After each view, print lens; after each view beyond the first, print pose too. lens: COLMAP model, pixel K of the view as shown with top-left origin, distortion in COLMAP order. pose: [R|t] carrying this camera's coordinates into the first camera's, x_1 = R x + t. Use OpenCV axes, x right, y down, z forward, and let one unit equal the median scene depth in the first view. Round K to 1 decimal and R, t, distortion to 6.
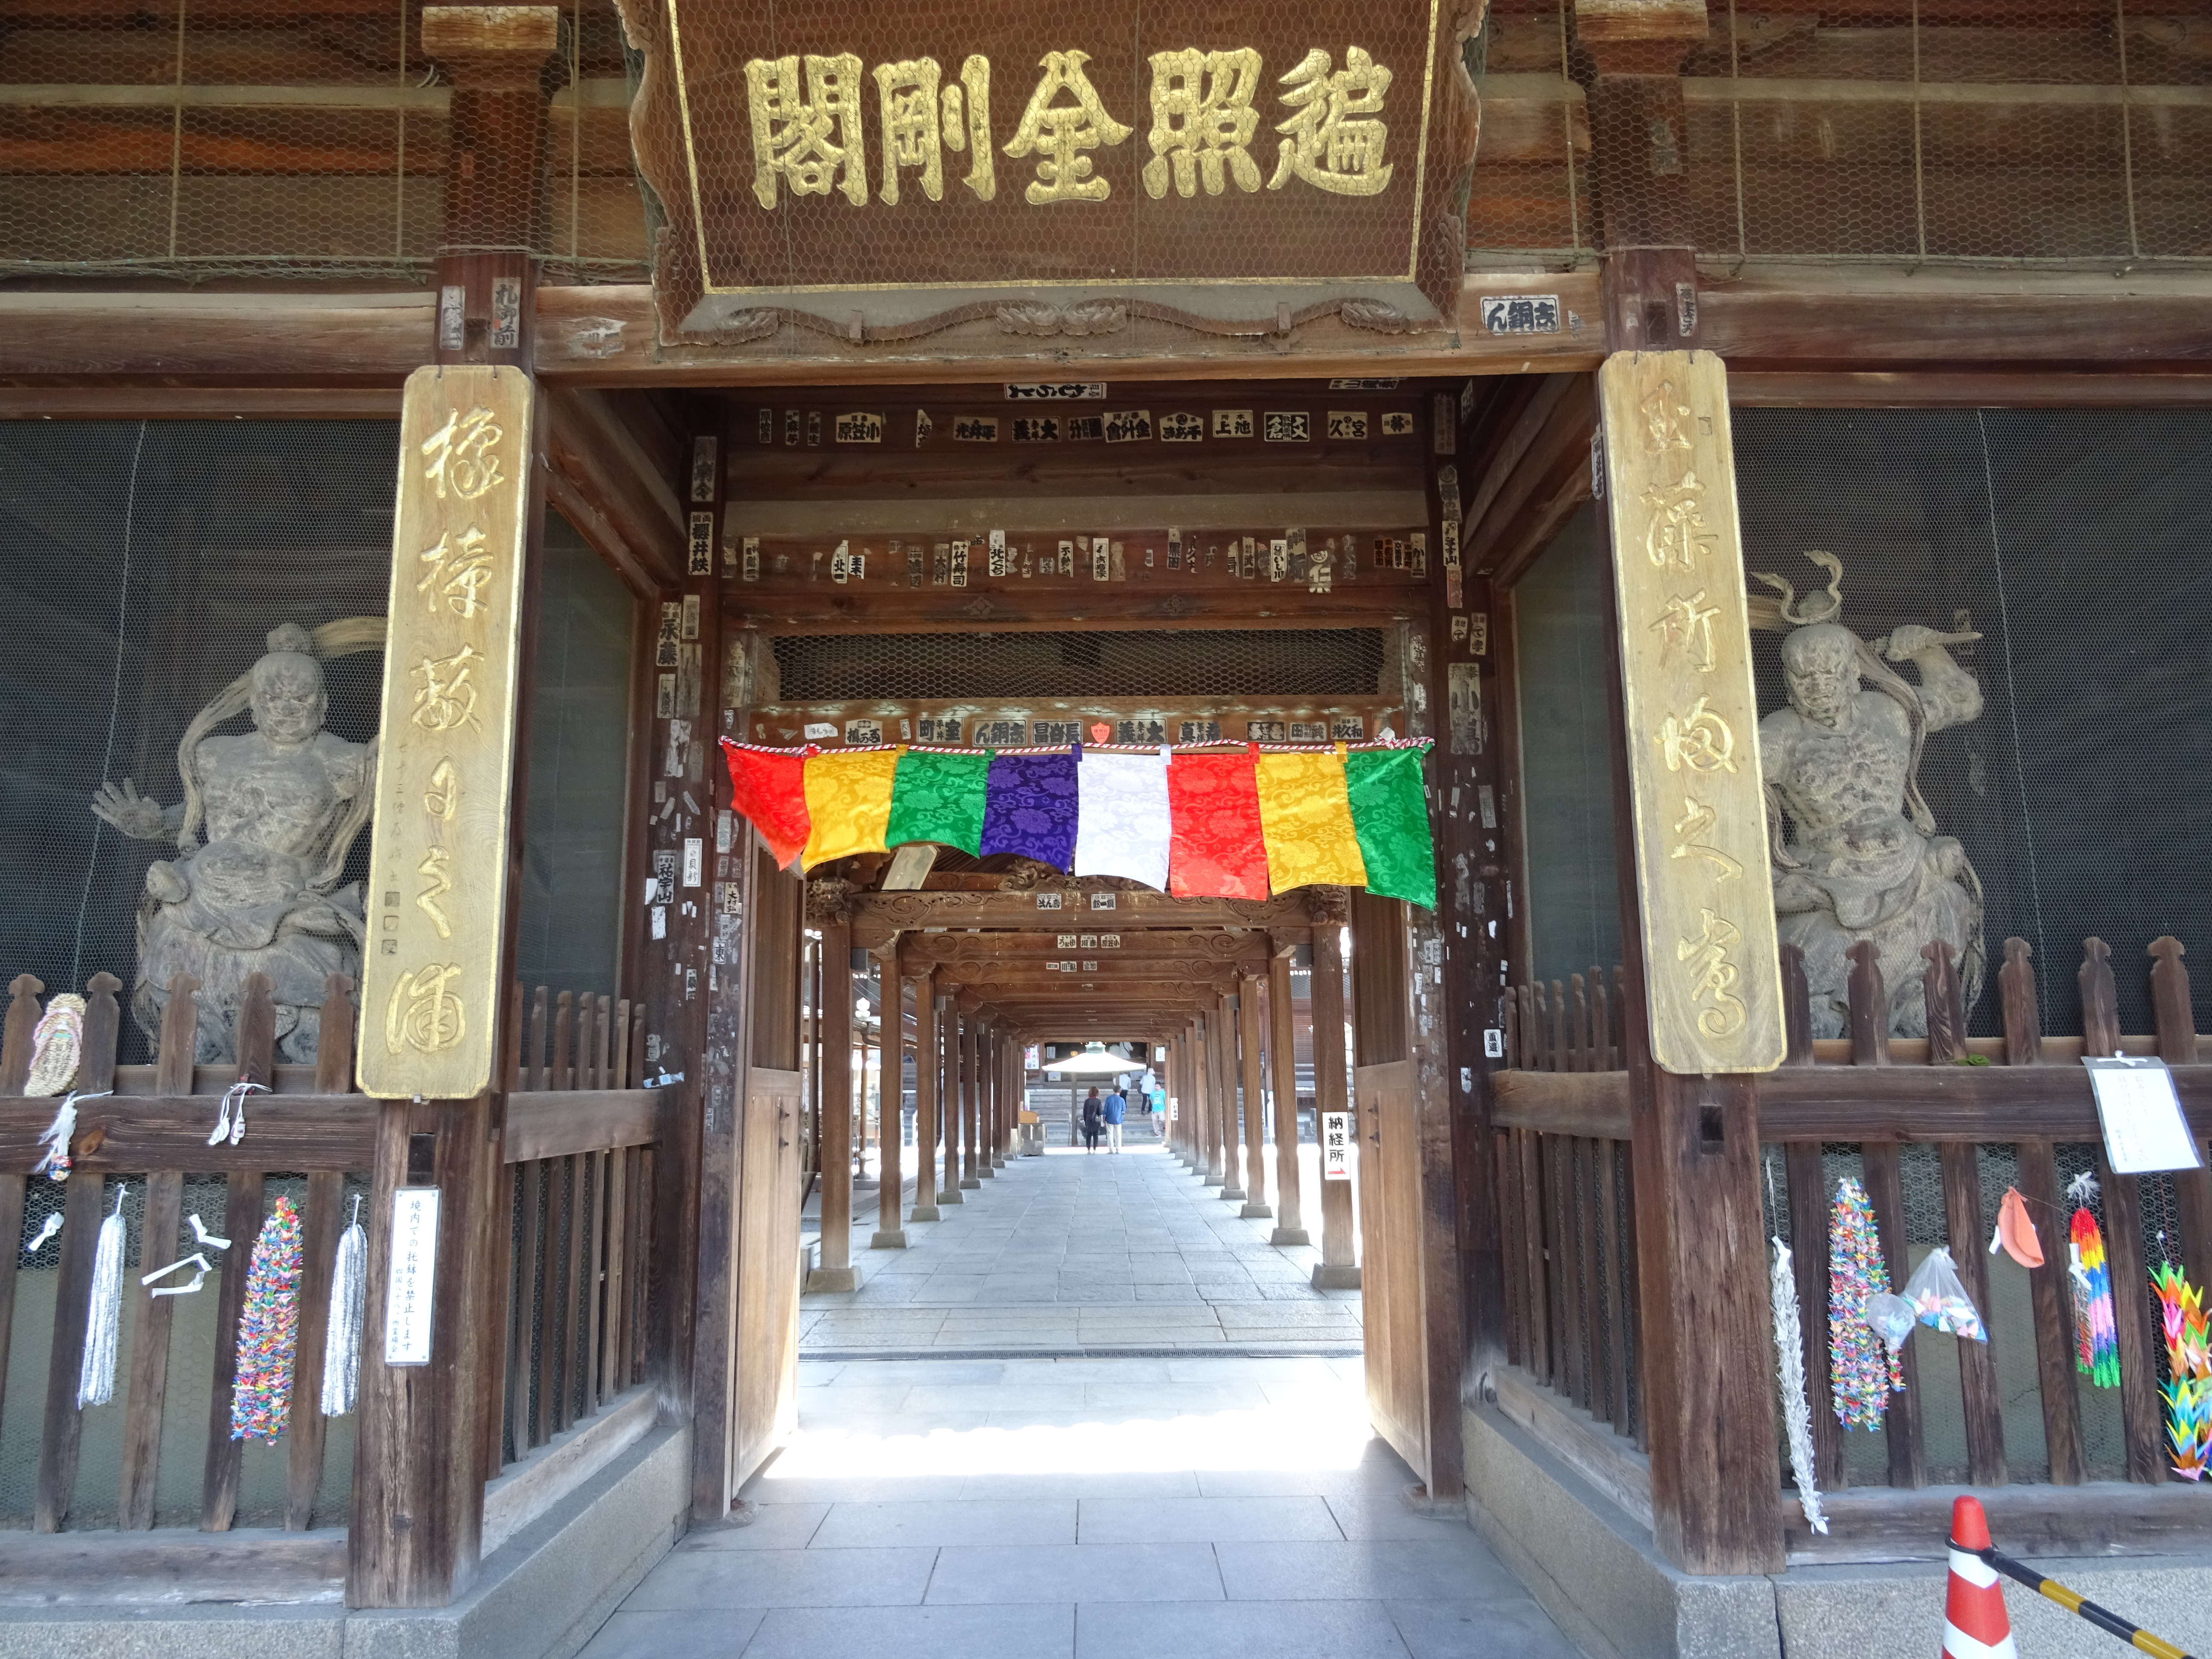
lens RADIAL K [[1566.1, 0, 1098.6], [0, 1566.1, 838.7], [0, 0, 1]] dist [0.007965, -0.000223]
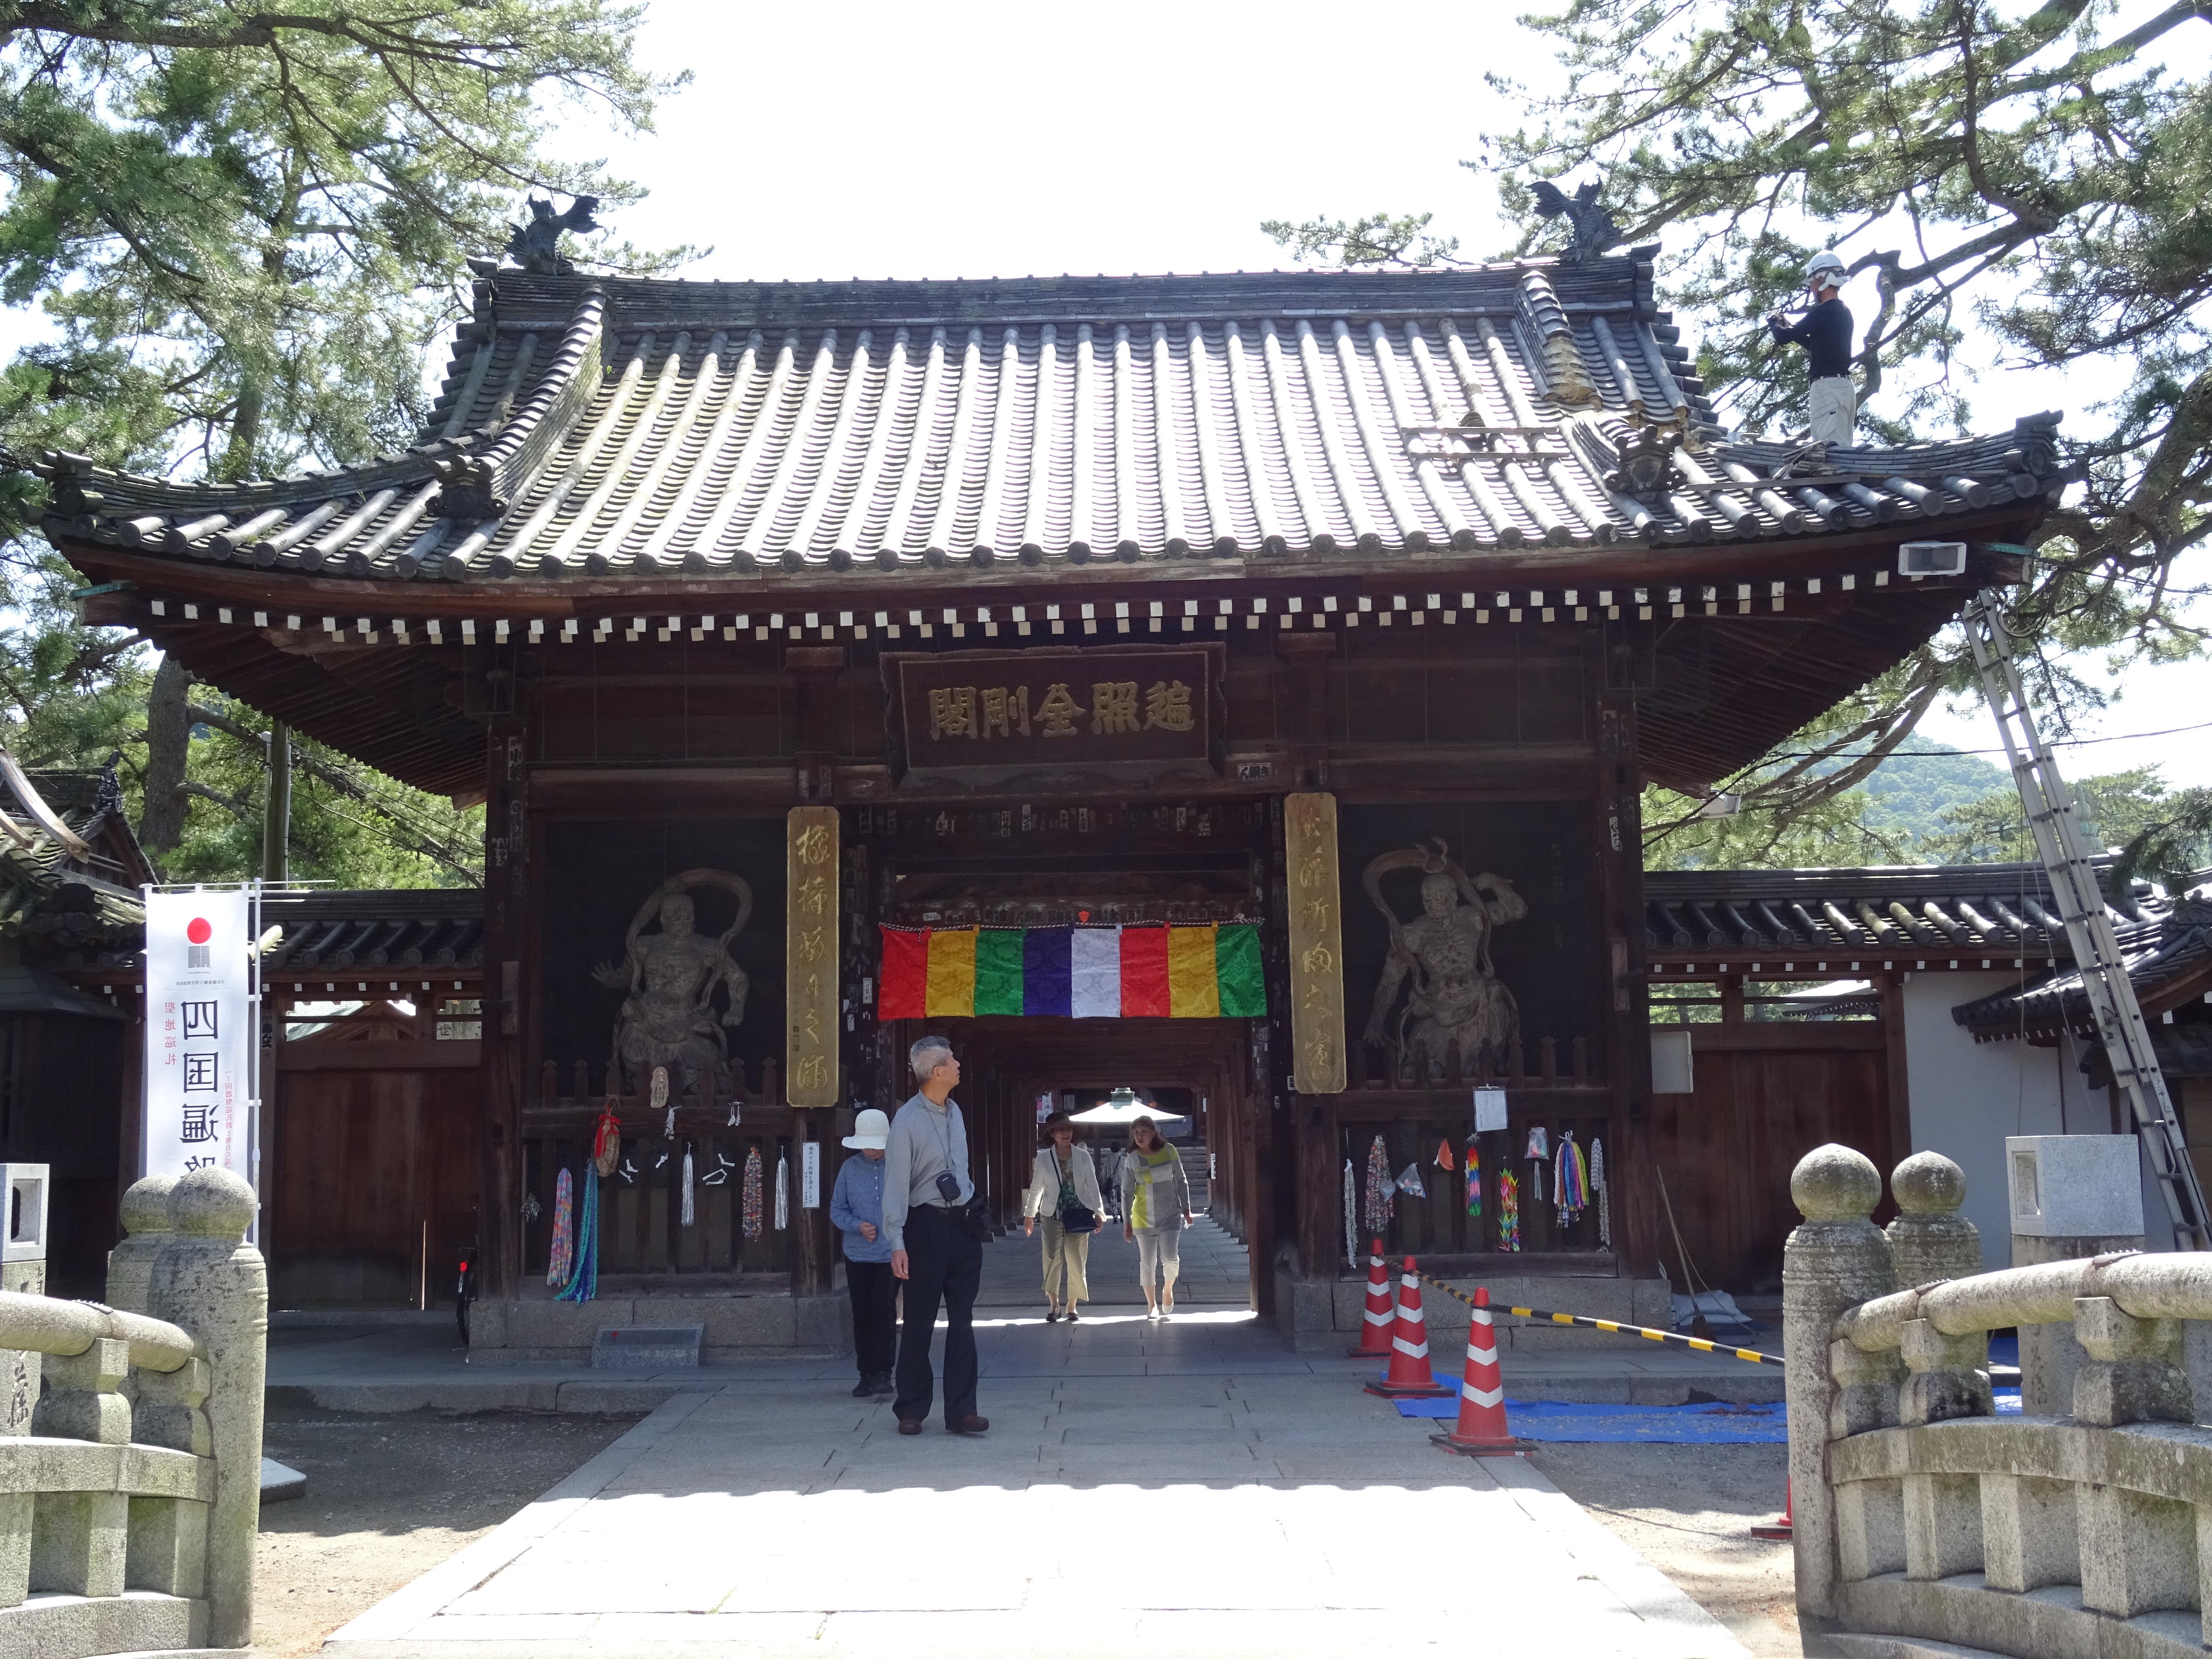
lens RADIAL K [[2389.7, 0, 1094.0], [0, 2389.7, 833.3], [0, 0, 1]] dist [-0.029381, 0.000000]
pose [[0.999746, -0.009754, -0.020316, 0.102857], [0.010206, 0.999700, 0.022256, -0.329507], [0.020093, -0.022458, 0.999546, -2.607877]]
